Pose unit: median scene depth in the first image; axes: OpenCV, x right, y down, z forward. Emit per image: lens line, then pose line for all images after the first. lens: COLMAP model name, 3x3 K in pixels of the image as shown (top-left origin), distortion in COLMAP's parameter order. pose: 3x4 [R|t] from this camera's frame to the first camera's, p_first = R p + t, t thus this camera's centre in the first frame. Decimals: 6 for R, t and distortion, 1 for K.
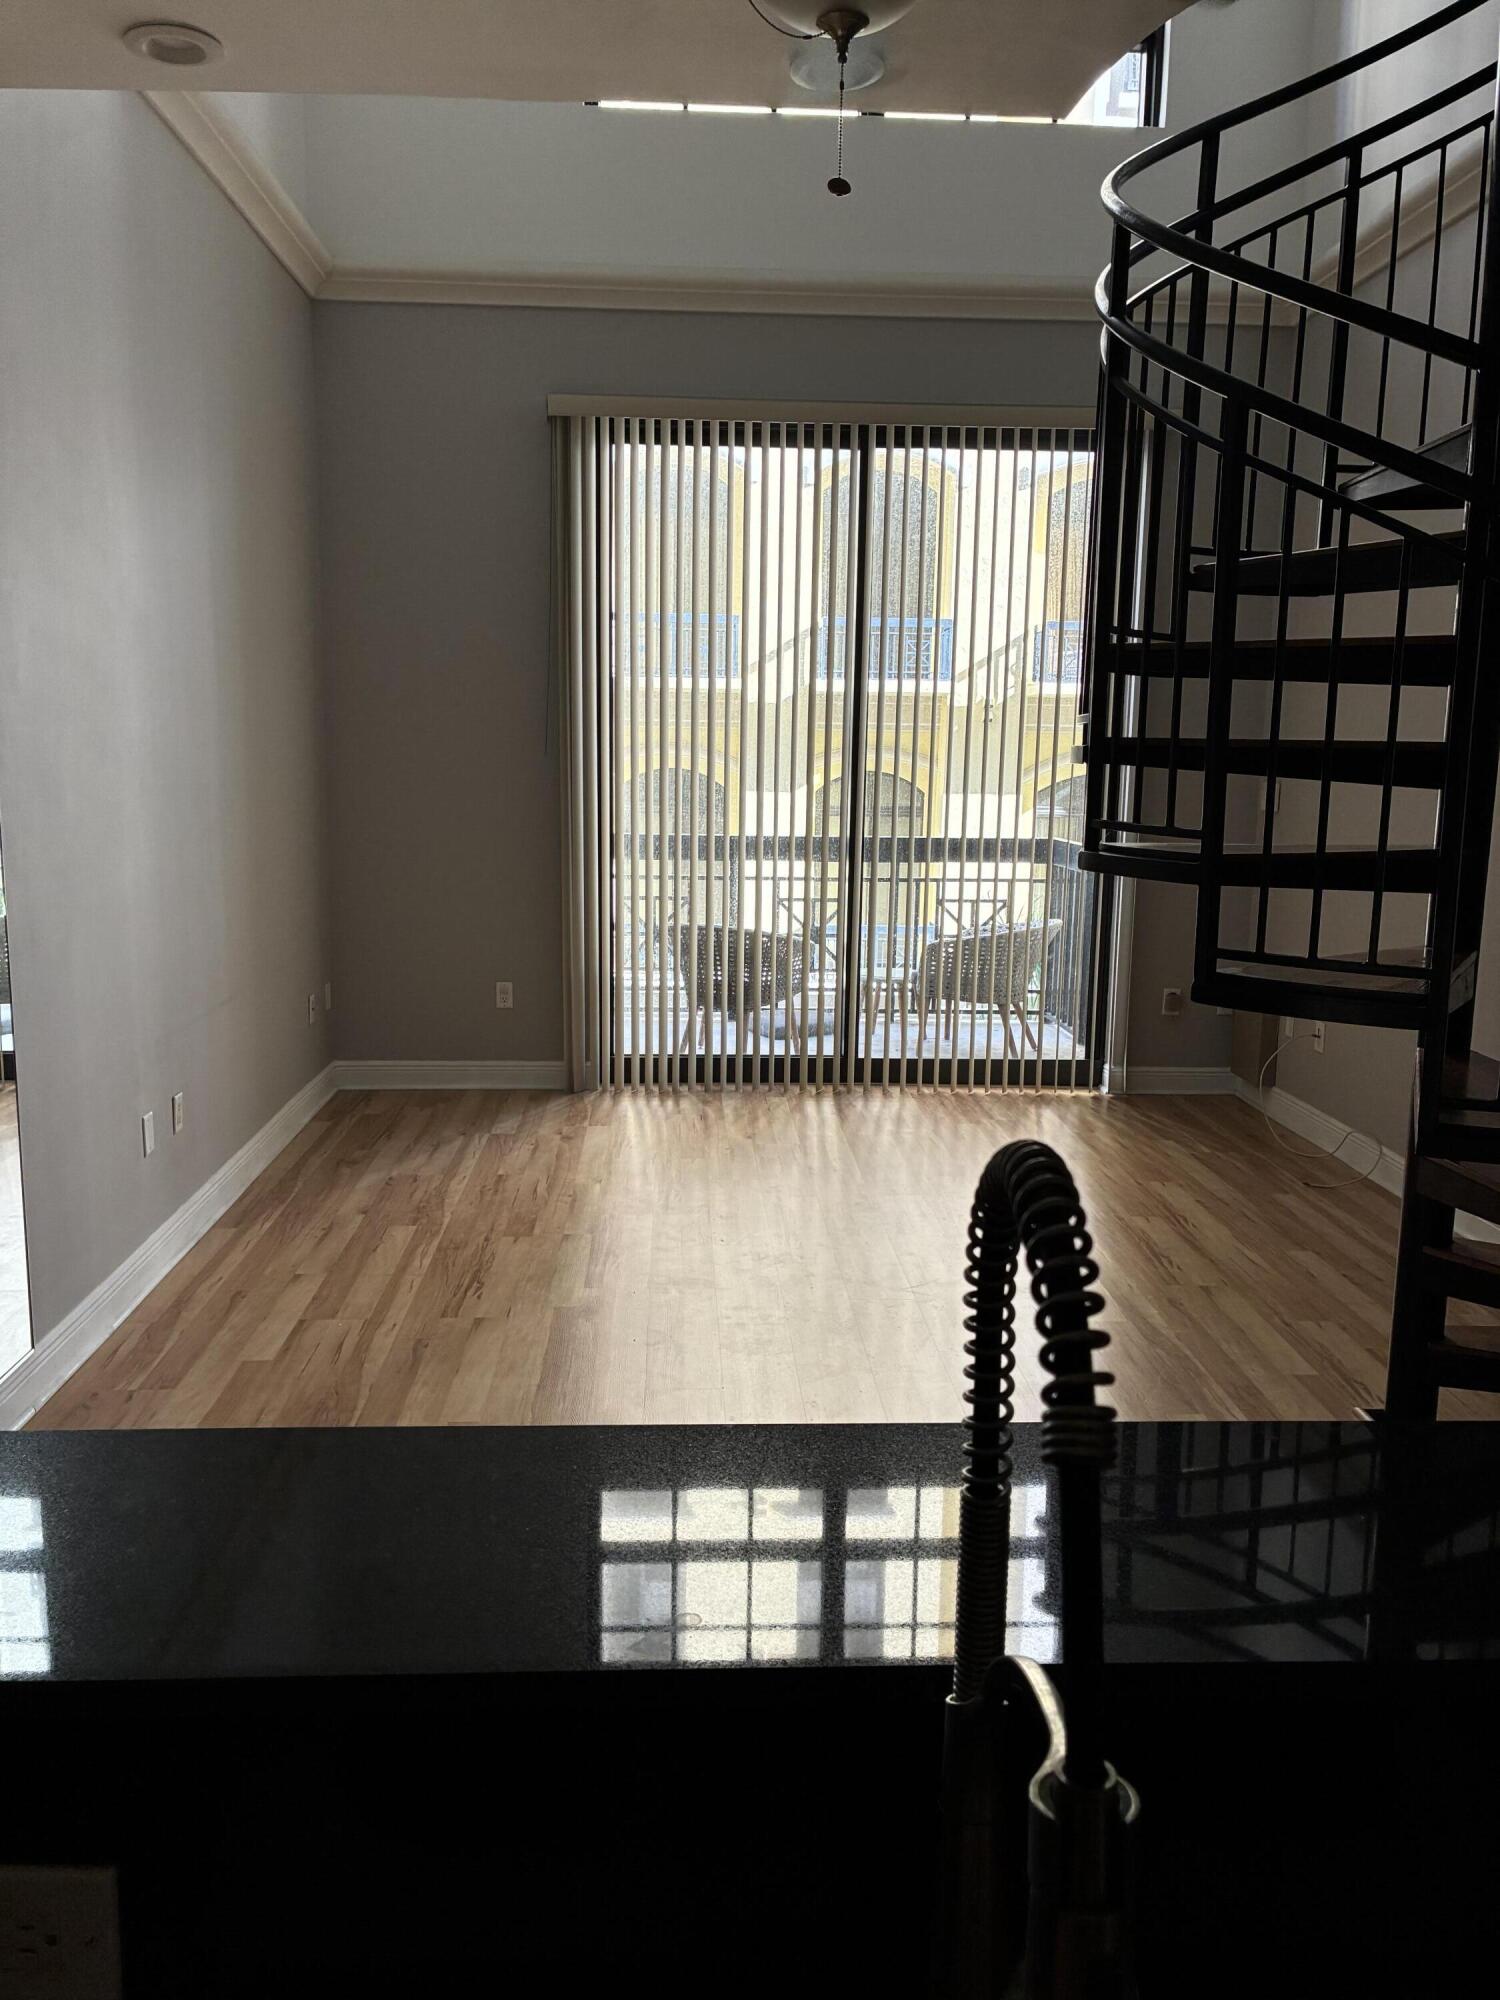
lens RADIAL K [[1513.6, 0, 742.7], [0, 1513.6, 982.8], [0, 0, 1]] dist [0.009822, -0.007883]
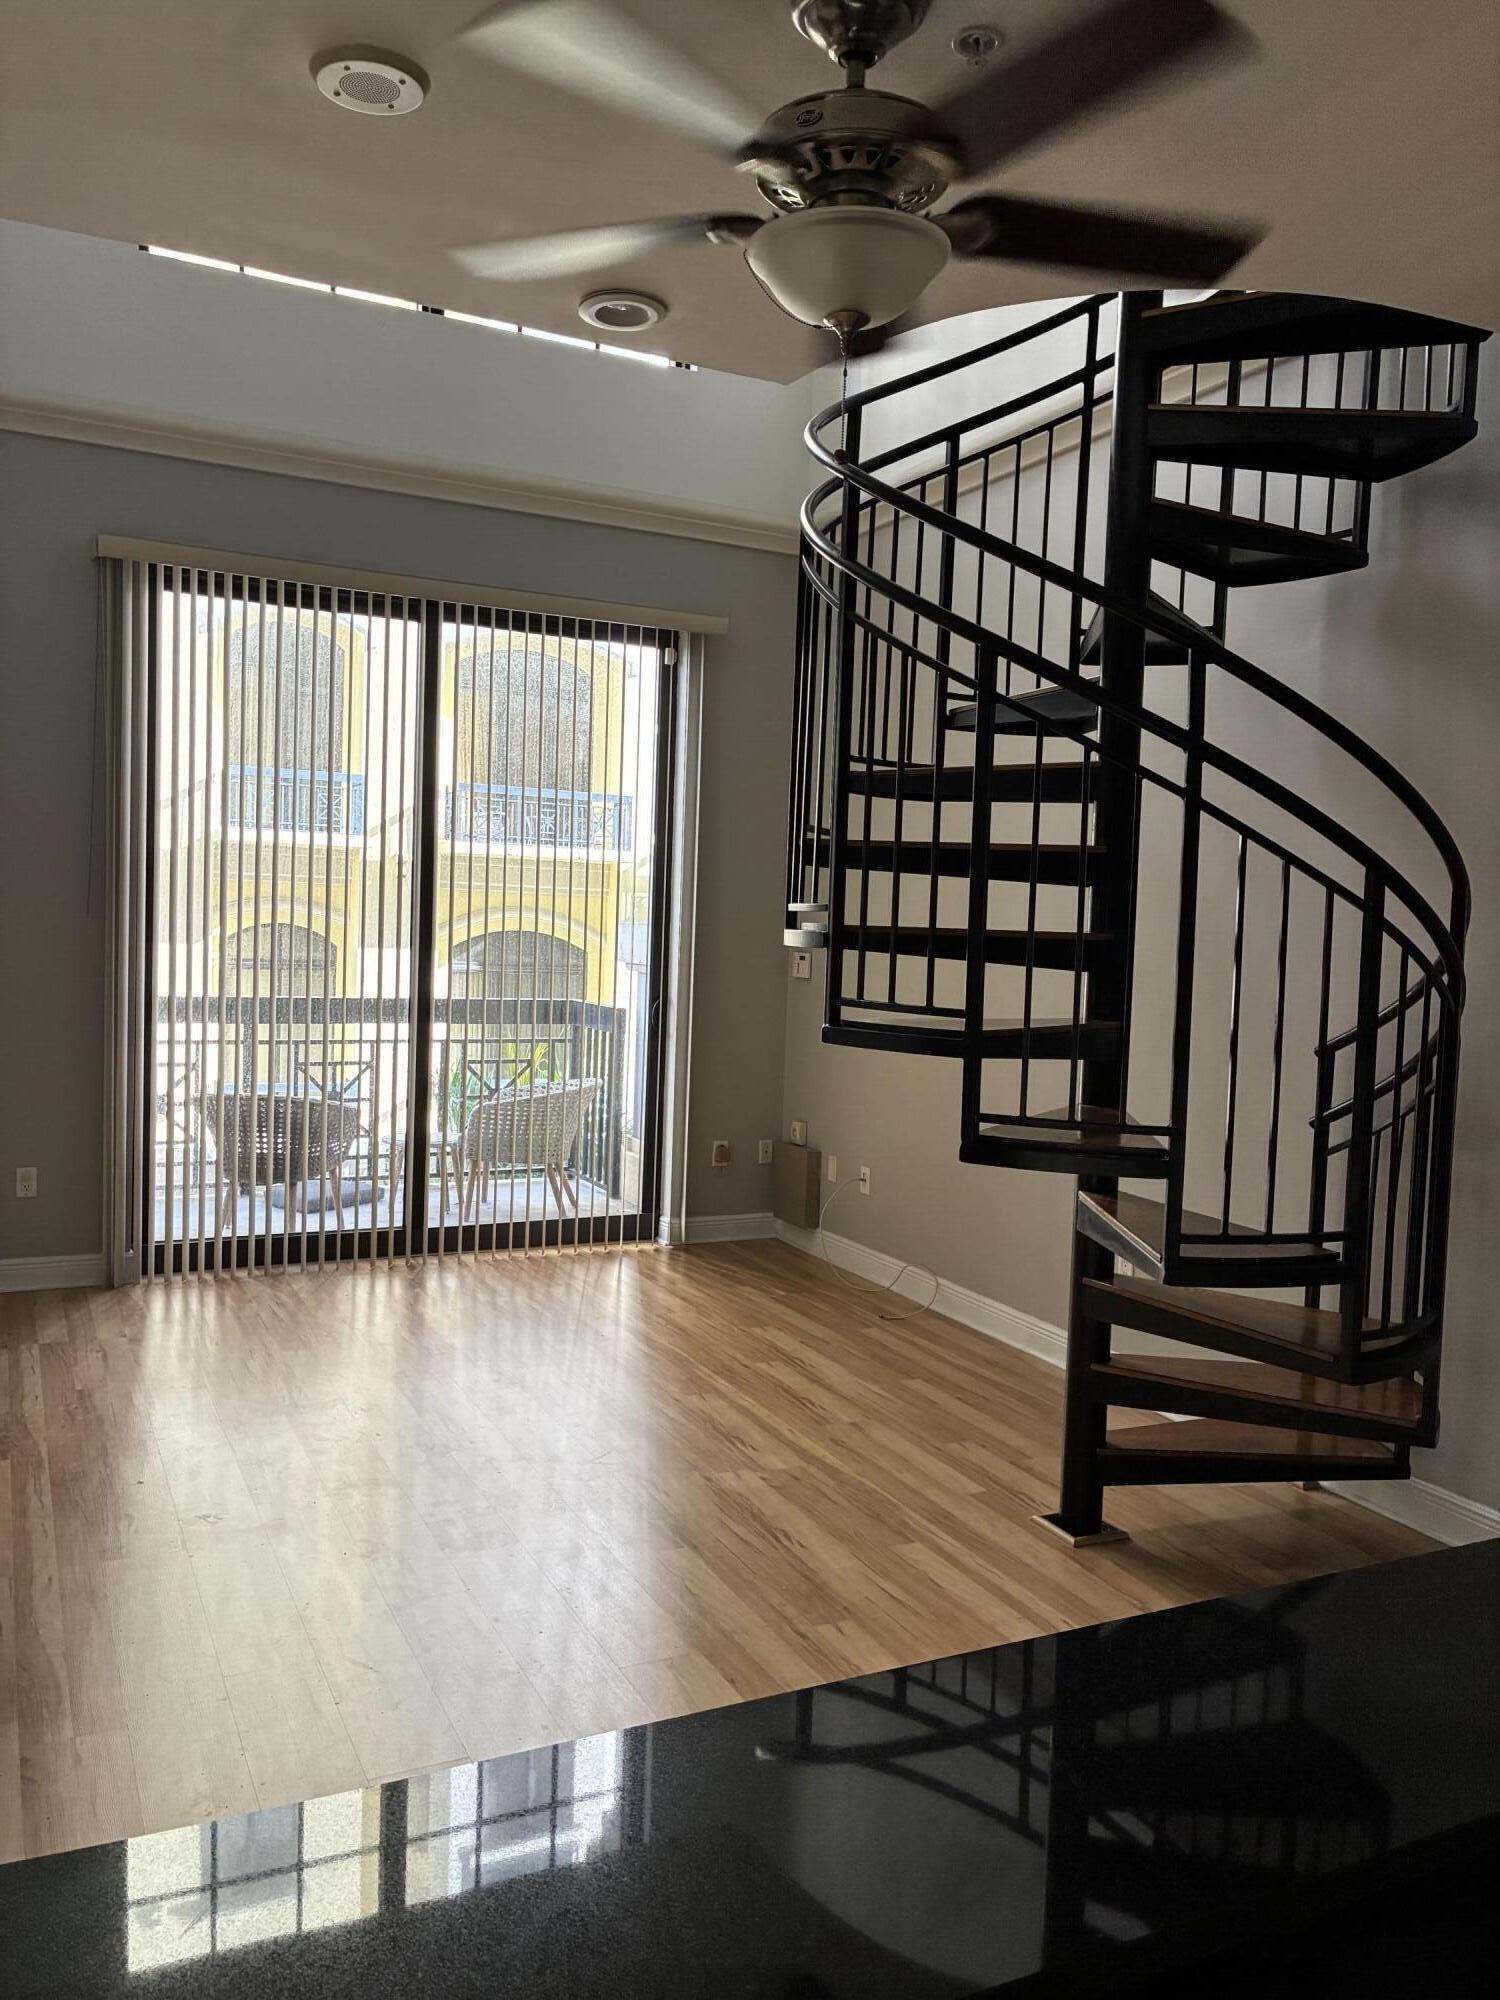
lens RADIAL K [[1507.4, 0, 750.9], [0, 1507.4, 980.3], [0, 0, 1]] dist [0.047161, -0.073066]
pose [[0.915871, 0.000234, 0.401473, -0.132389], [0.040374, 0.994877, -0.092683, -0.010637], [-0.399438, 0.101095, 0.911169, 0.011643]]
